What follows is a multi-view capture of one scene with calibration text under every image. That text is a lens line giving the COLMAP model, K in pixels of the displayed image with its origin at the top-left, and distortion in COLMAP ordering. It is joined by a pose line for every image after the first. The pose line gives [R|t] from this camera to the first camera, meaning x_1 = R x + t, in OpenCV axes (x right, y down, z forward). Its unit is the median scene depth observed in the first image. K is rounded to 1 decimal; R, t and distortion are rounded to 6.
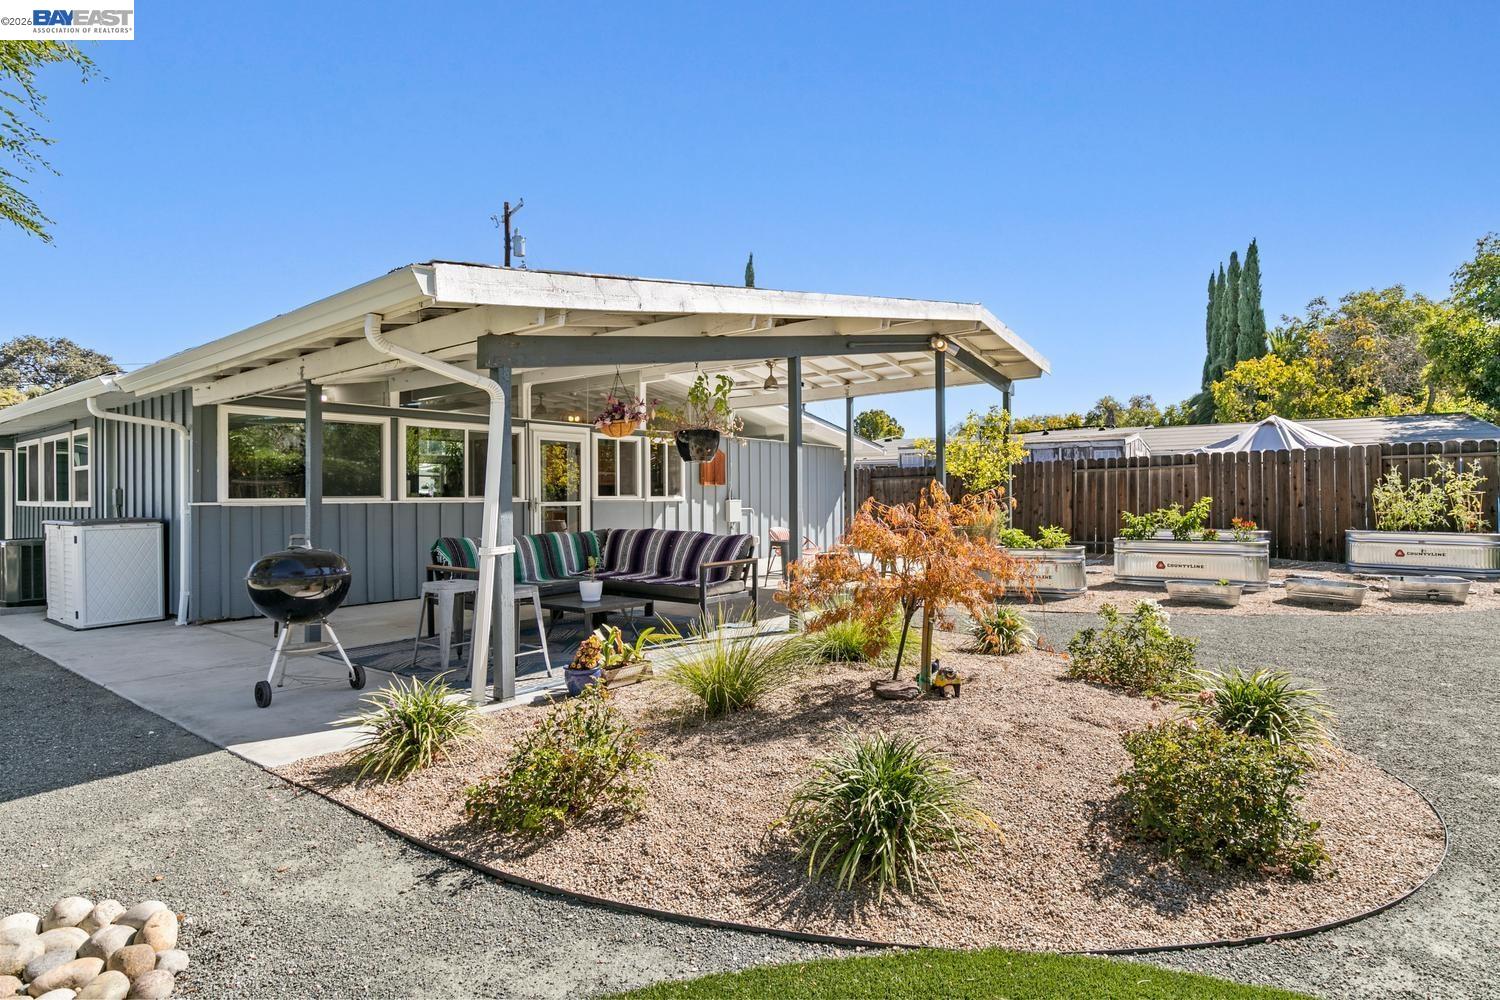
lens RADIAL K [[791.3, 0, 758.1], [0, 791.3, 498.0], [0, 0, 1]] dist [-0.000314, -0.000363]
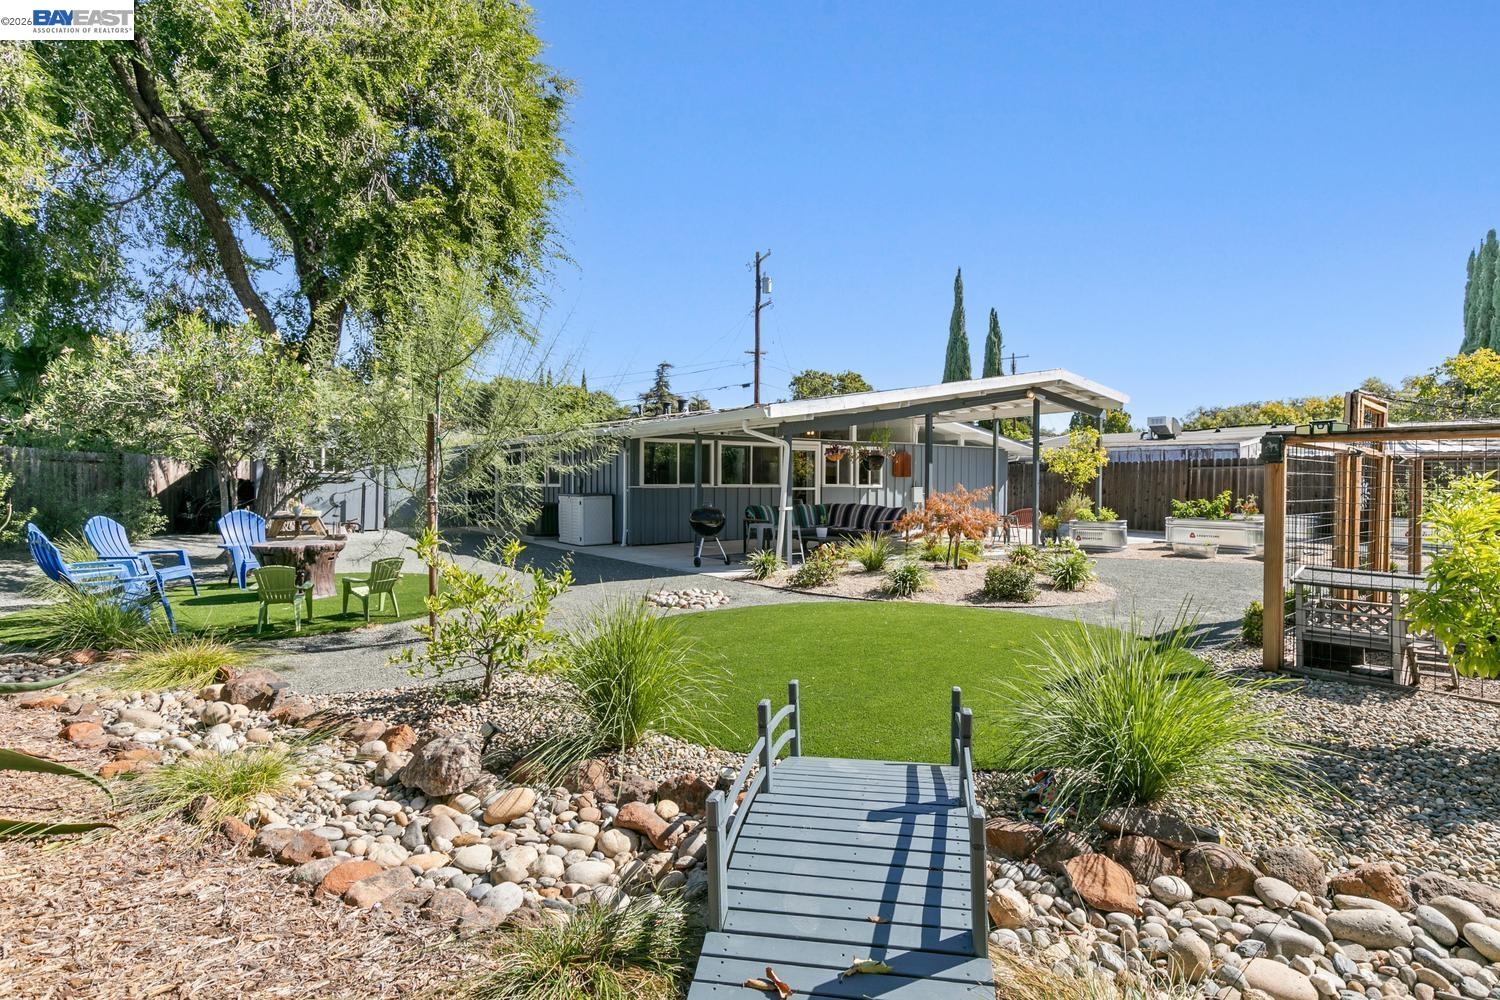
lens RADIAL K [[755.7, 0, 750.3], [0, 755.7, 493.6], [0, 0, 1]] dist [-0.005184, -0.000630]
pose [[0.956052, 0.016487, -0.292733, 0.101142], [-0.011776, 0.999771, 0.017850, -0.008857], [0.292960, -0.013619, 0.956028, -0.510903]]
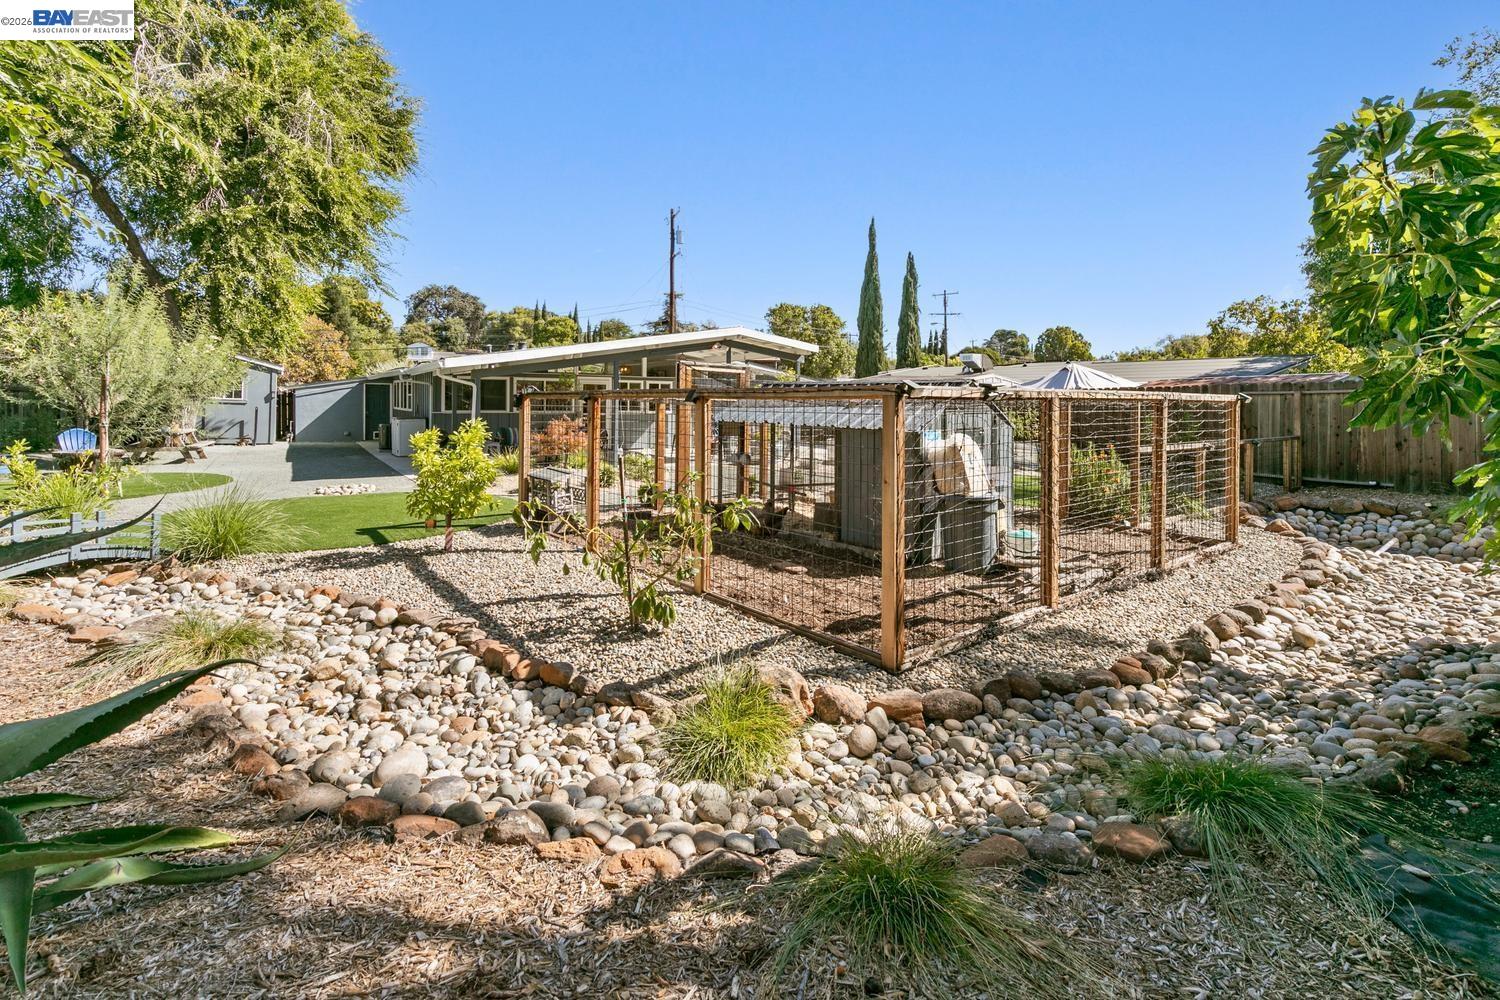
lens RADIAL K [[699.9, 0, 741.5], [0, 699.9, 408.5], [0, 0, 1]] dist [0.001930, 0.000331]
pose [[0.945214, 0.021408, -0.325750, 0.700460], [-0.018632, 0.999759, 0.011641, -0.035503], [0.325921, -0.004934, 0.945384, -0.608208]]
